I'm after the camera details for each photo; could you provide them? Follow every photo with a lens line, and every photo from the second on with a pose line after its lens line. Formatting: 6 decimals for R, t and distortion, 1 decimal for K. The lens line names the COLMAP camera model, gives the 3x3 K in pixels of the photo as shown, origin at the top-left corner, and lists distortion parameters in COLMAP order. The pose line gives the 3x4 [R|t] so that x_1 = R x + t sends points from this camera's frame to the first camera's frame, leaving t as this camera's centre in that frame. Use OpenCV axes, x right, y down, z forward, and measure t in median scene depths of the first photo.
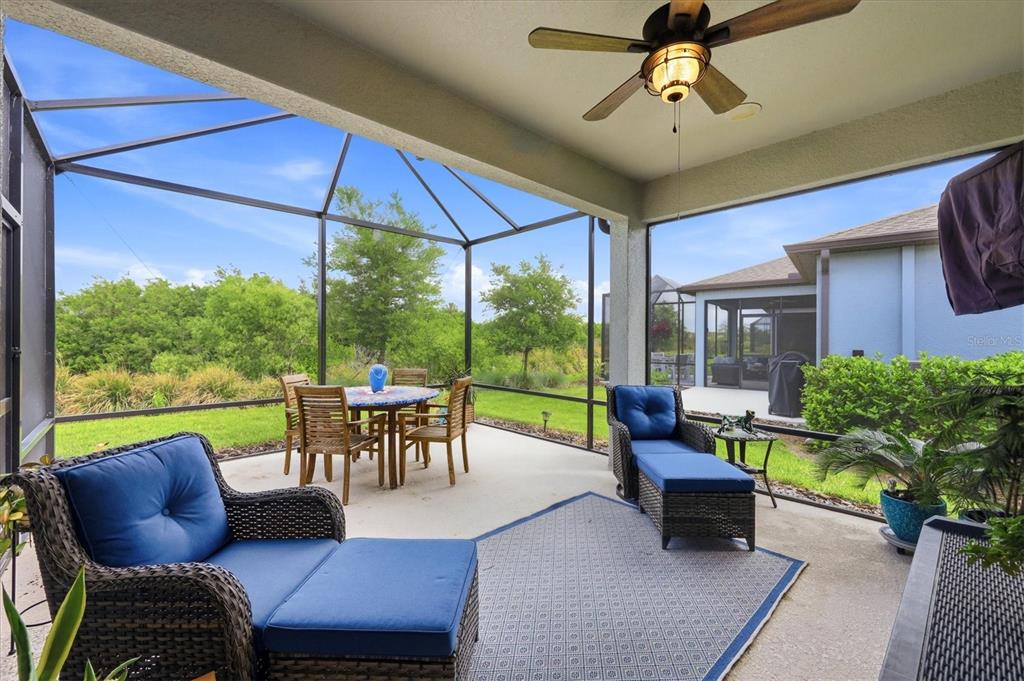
lens RADIAL K [[423.5, 0, 515.4], [0, 423.5, 334.2], [0, 0, 1]] dist [-0.002290, -0.000199]
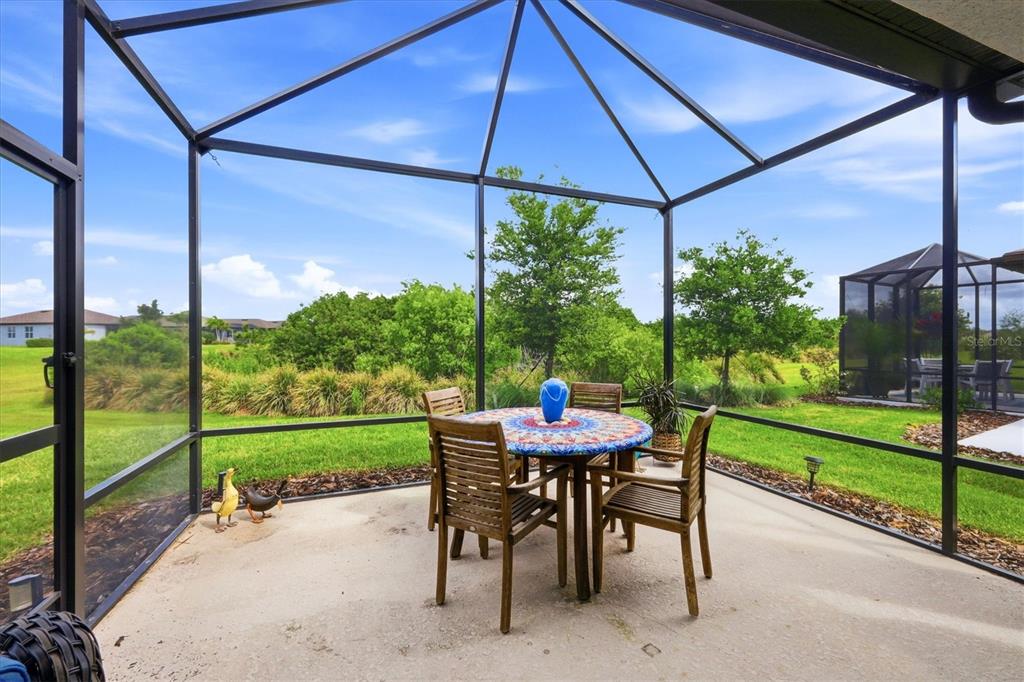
lens RADIAL K [[413.4, 0, 513.6], [0, 413.4, 341.9], [0, 0, 1]] dist [0.000458, -0.000045]
pose [[0.927809, -0.003005, -0.373044, -0.094209], [0.008511, 0.999878, 0.013113, 0.004031], [0.372959, -0.015342, 0.927721, 0.255377]]
